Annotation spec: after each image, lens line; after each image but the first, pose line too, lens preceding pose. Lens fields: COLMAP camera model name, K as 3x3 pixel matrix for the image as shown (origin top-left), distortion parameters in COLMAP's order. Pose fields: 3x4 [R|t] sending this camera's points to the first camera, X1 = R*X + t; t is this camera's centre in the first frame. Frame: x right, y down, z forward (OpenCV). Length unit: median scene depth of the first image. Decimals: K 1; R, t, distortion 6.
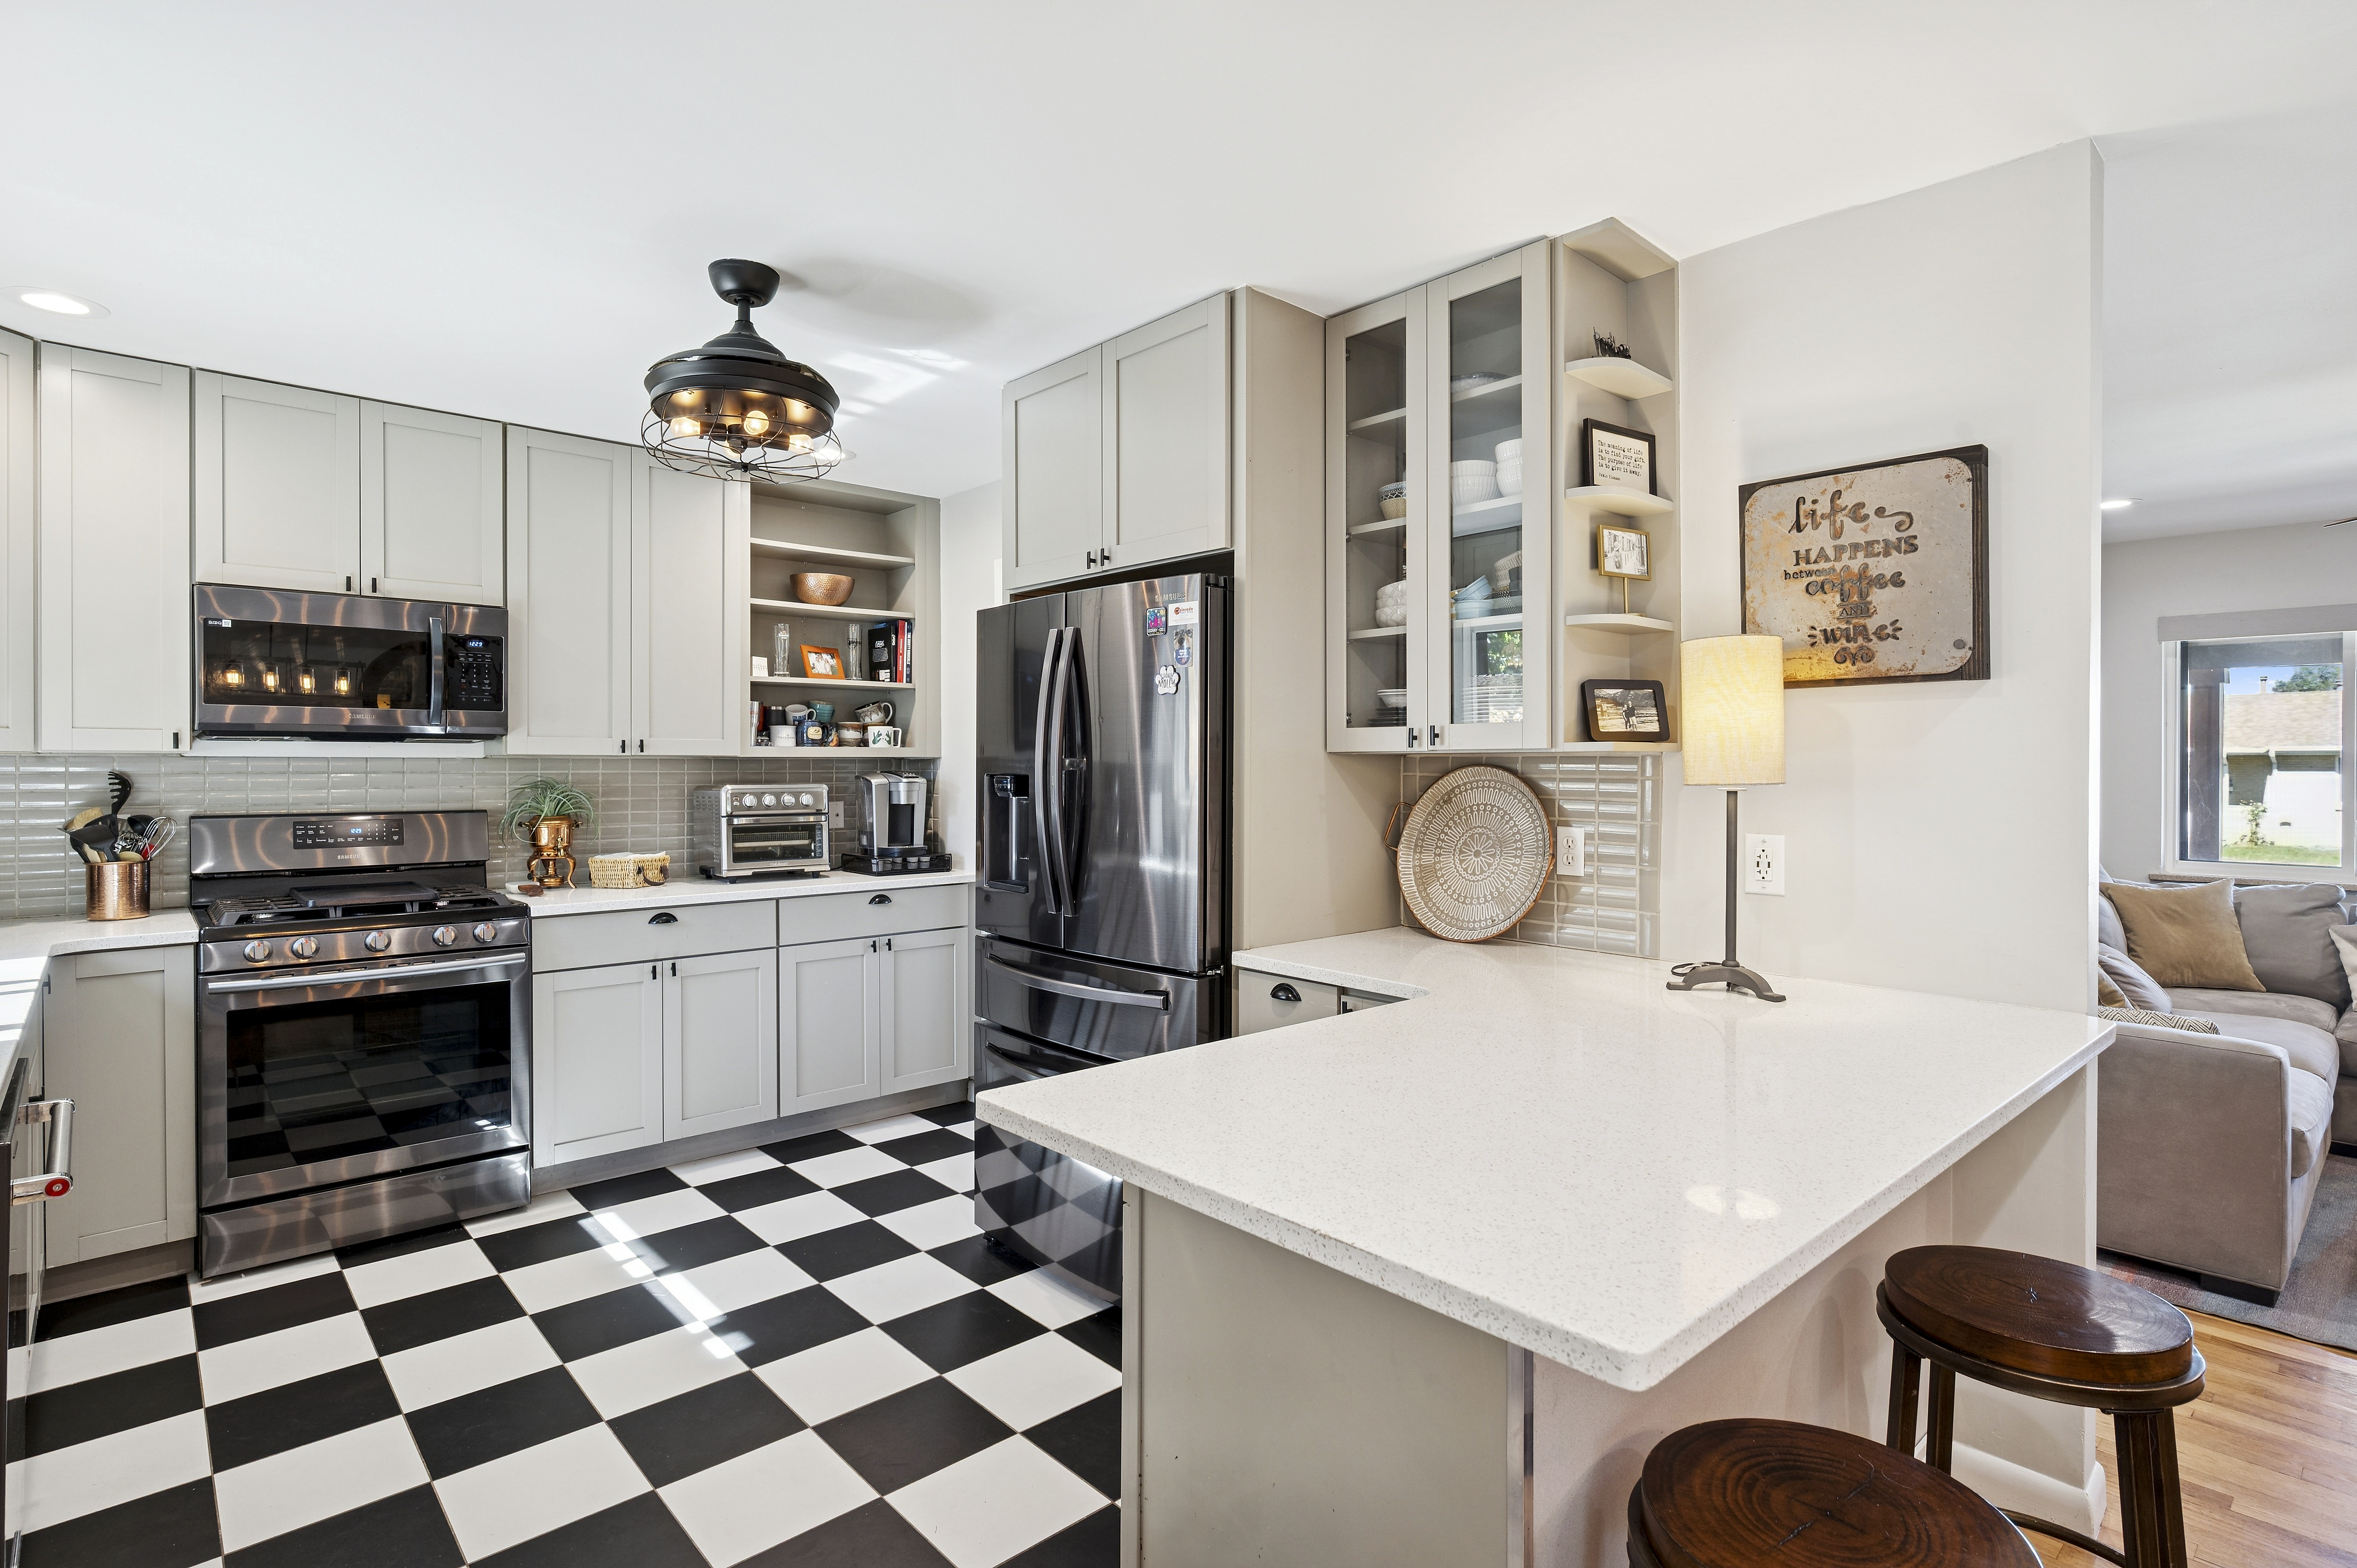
lens RADIAL K [[1160.3, 0, 1178.7], [0, 1160.3, 771.6], [0, 0, 1]] dist [0.000543, 0.000088]
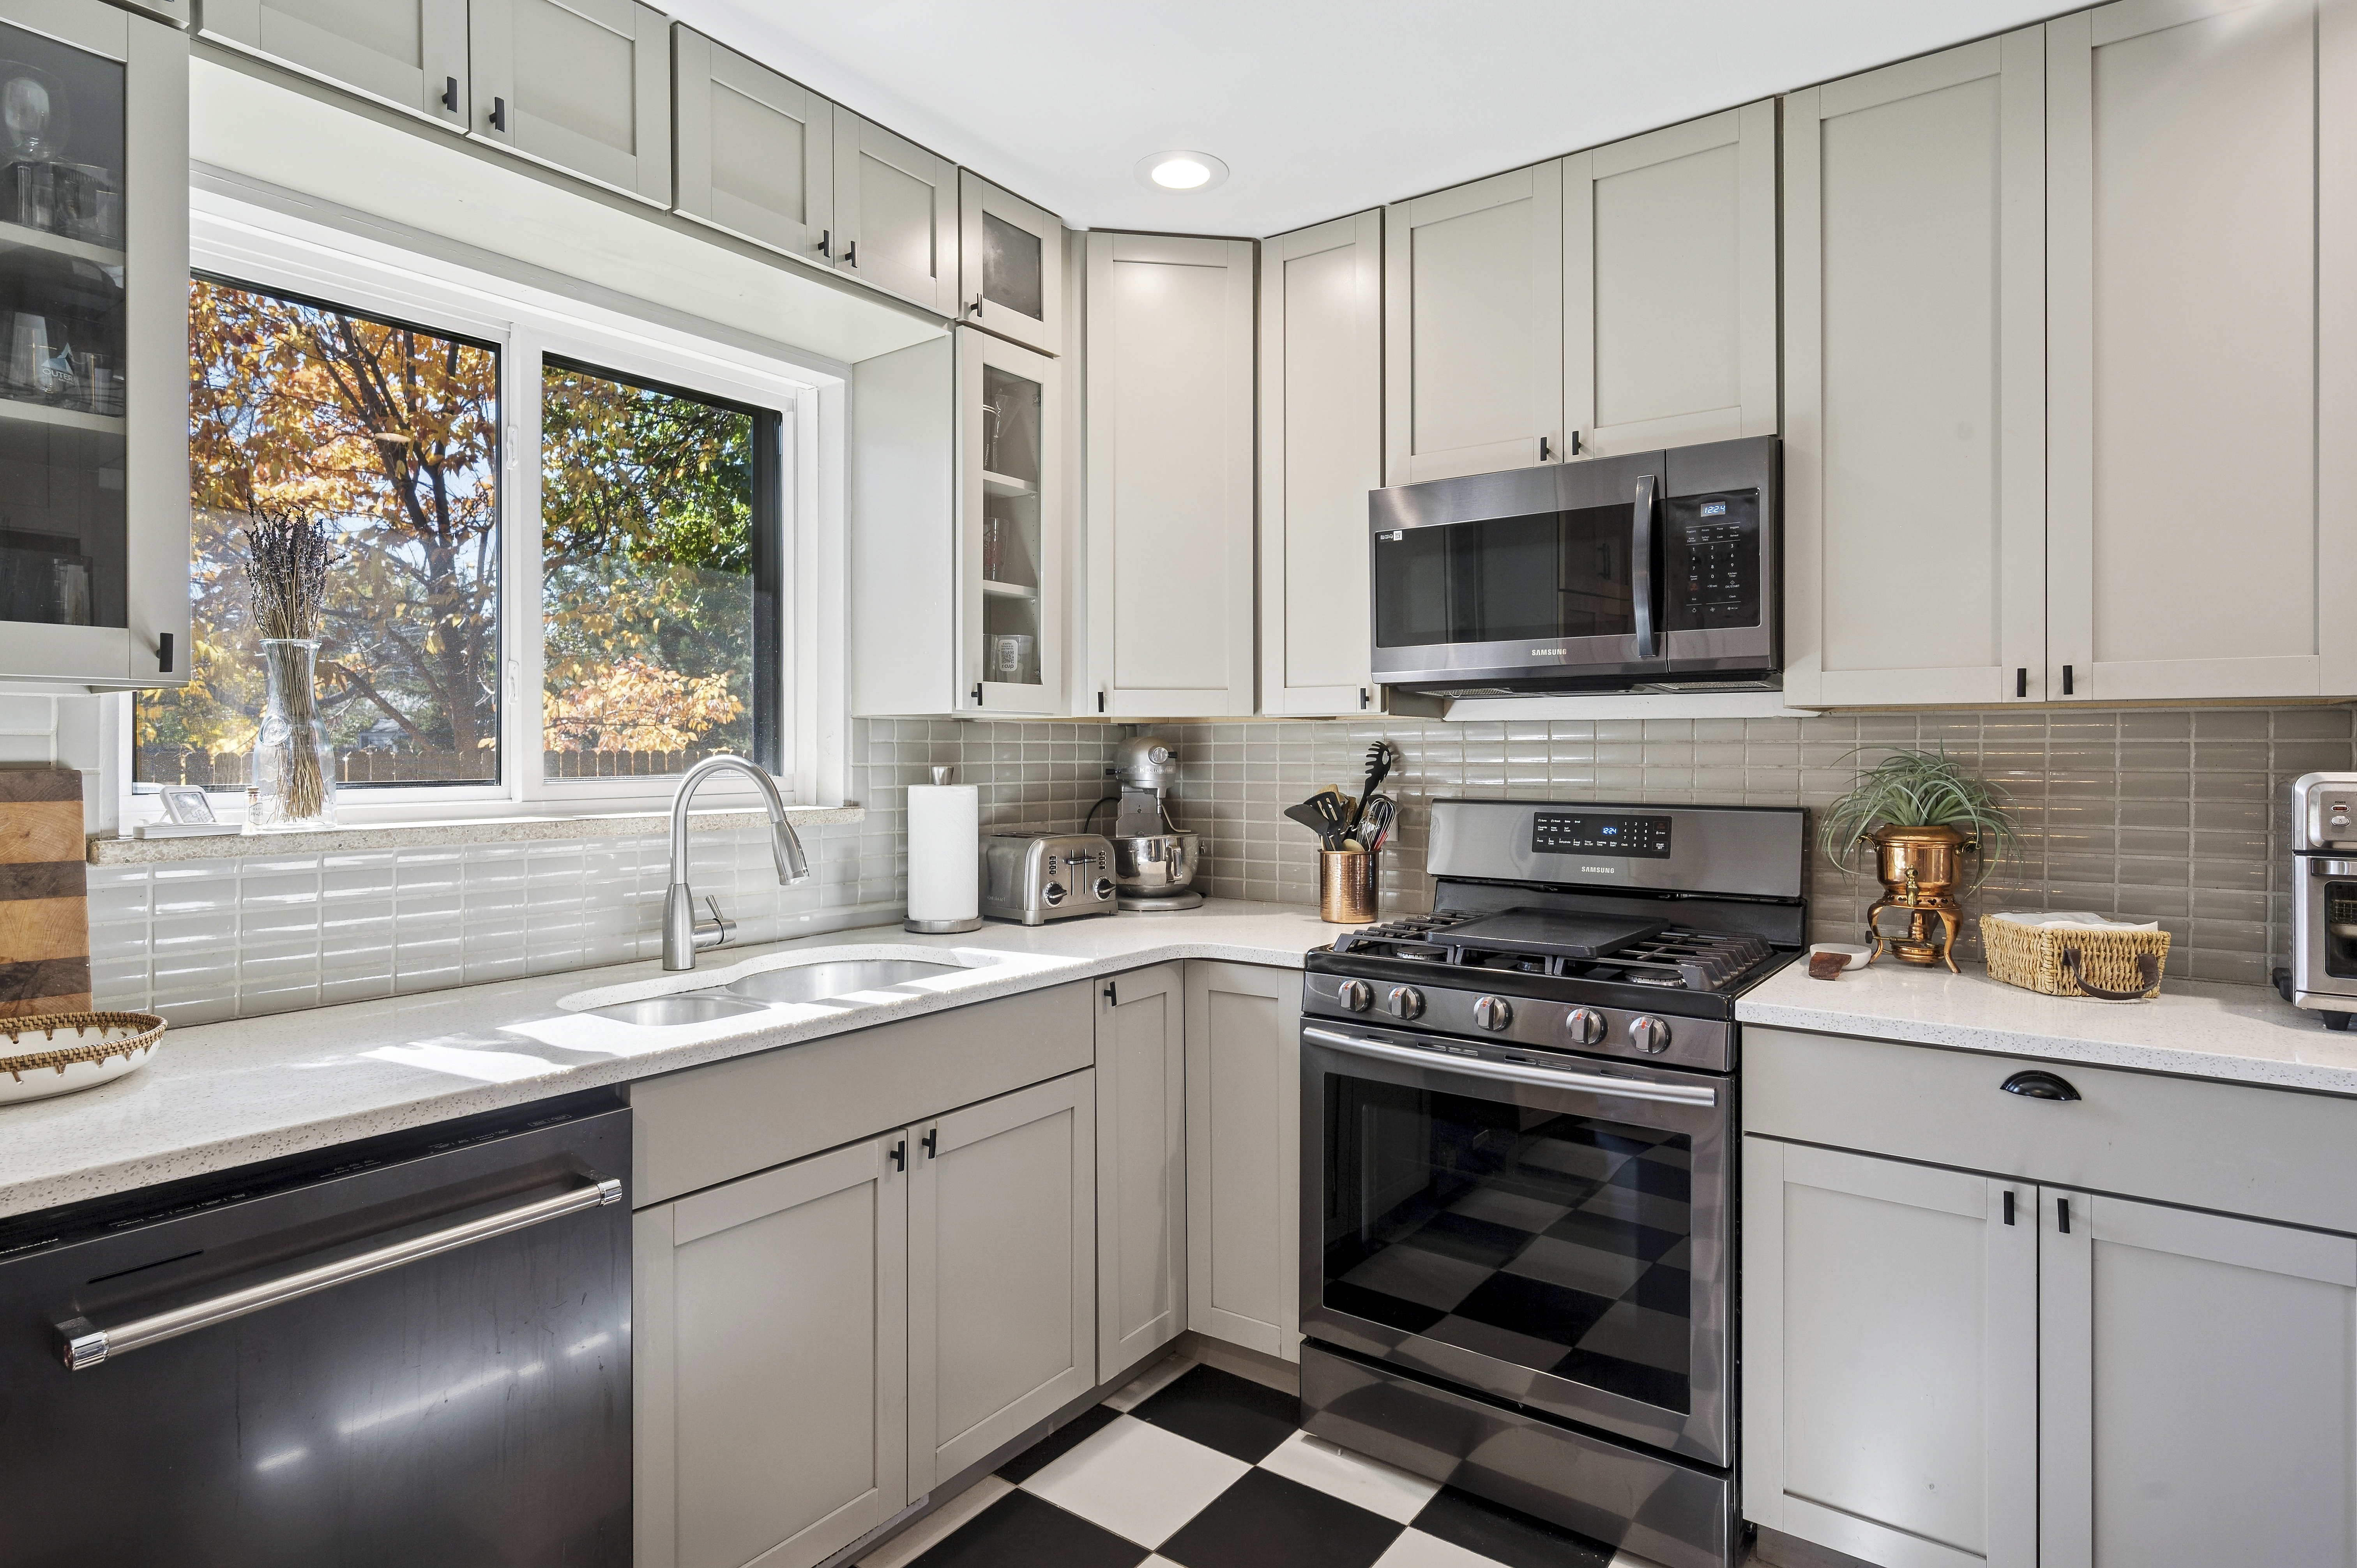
lens RADIAL K [[1261.2, 0, 1183.7], [0, 1261.2, 750.1], [0, 0, 1]] dist [-0.003105, -0.001398]
pose [[0.203705, -0.002803, -0.979028, -0.061959], [-0.007711, 0.999960, -0.004467, 0.010302], [0.979002, 0.008459, 0.203675, 0.611136]]
